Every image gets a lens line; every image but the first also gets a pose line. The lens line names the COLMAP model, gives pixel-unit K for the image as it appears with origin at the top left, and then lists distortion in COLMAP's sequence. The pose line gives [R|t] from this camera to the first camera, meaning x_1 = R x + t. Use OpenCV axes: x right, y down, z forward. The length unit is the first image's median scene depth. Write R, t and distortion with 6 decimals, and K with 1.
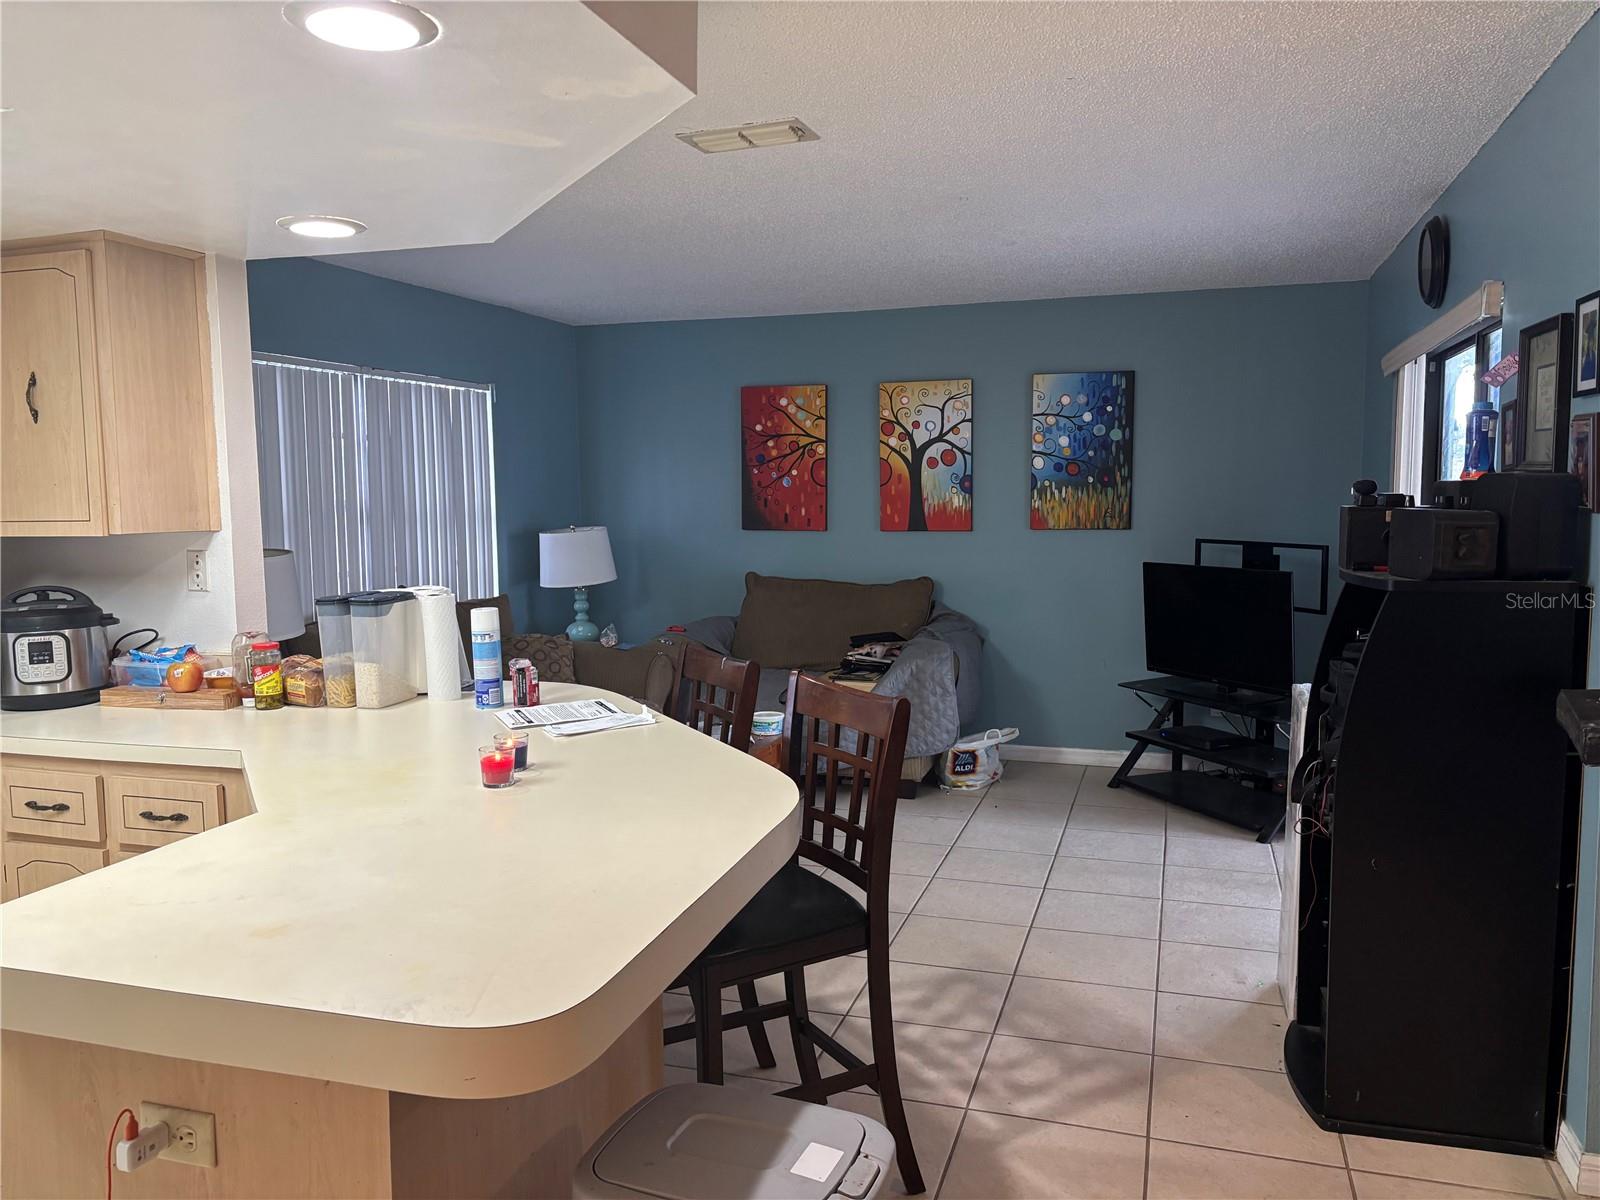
lens RADIAL K [[1205.5, 0, 794.7], [0, 1205.5, 589.0], [0, 0, 1]] dist [0.078775, -0.041589]
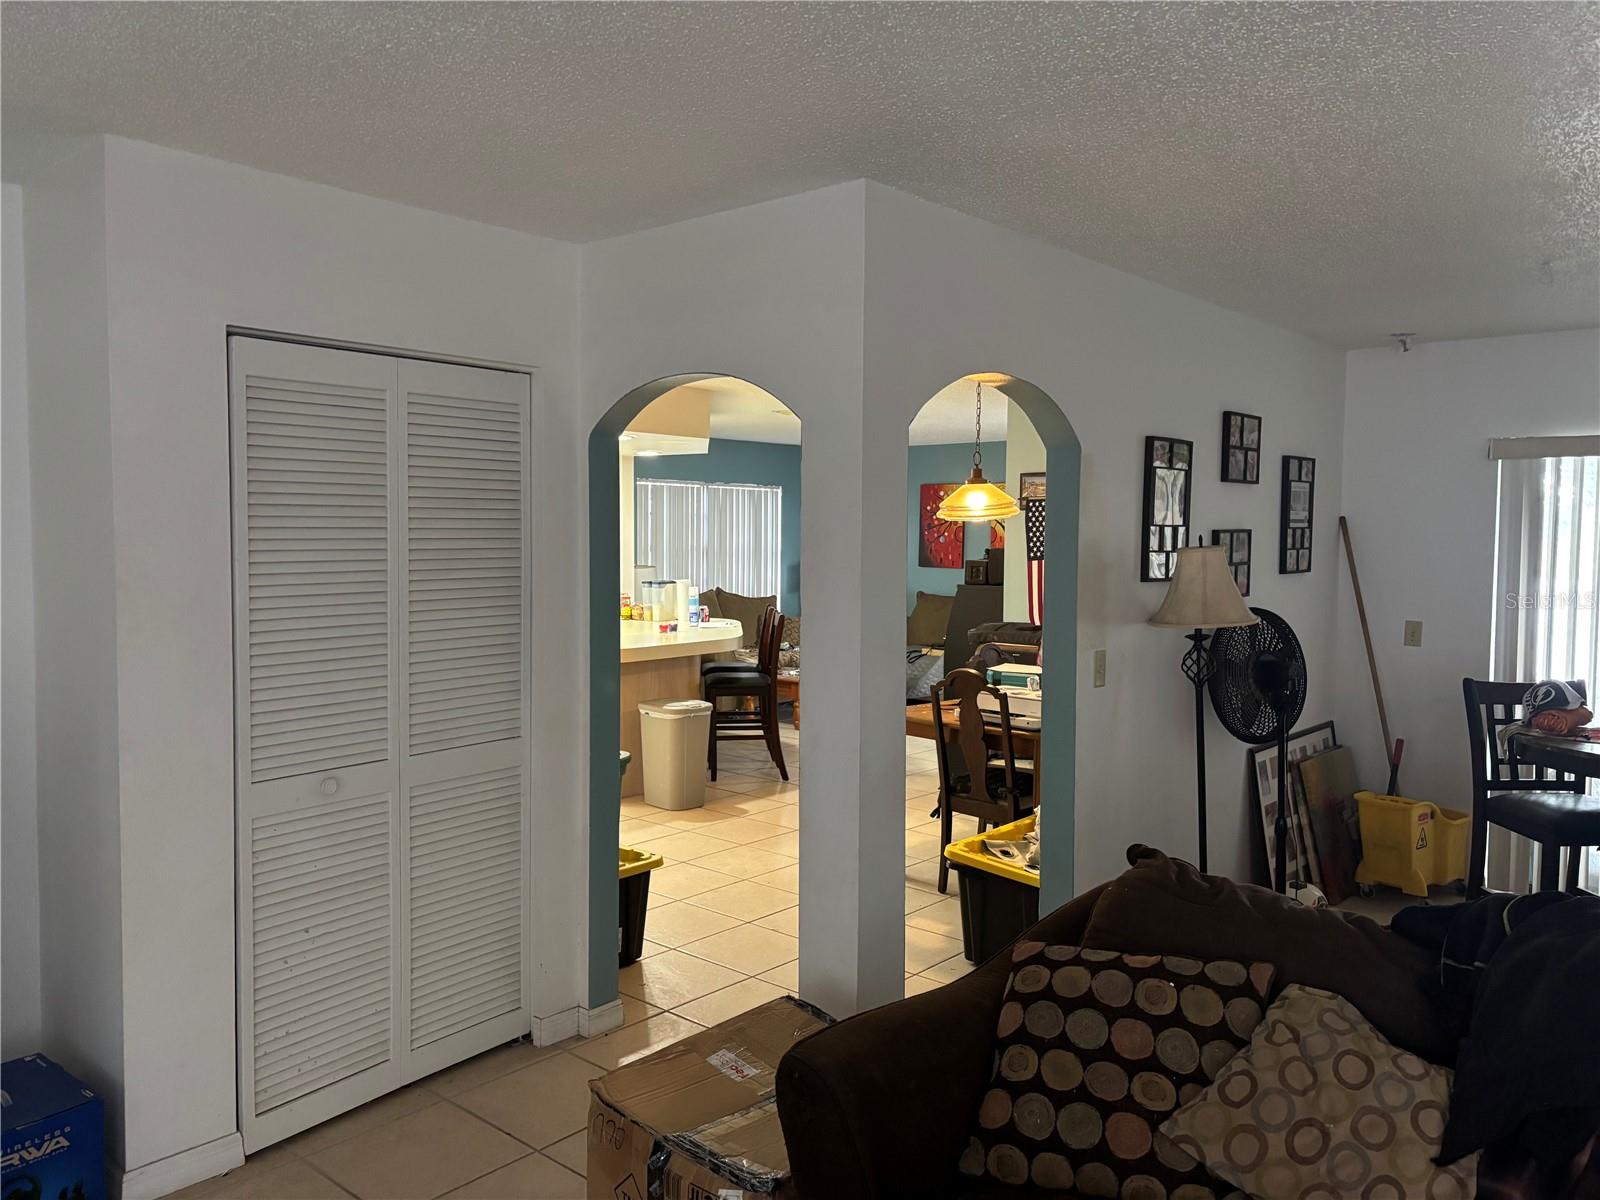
lens RADIAL K [[1205.5, 0, 800.2], [0, 1205.5, 599.8], [0, 0, 1]] dist [0.078775, -0.041589]
pose [[0.914211, 0.042519, -0.403003, 0.520729], [-0.053042, 0.998480, -0.014981, 0.035780], [0.401753, 0.035072, 0.915076, -0.682675]]
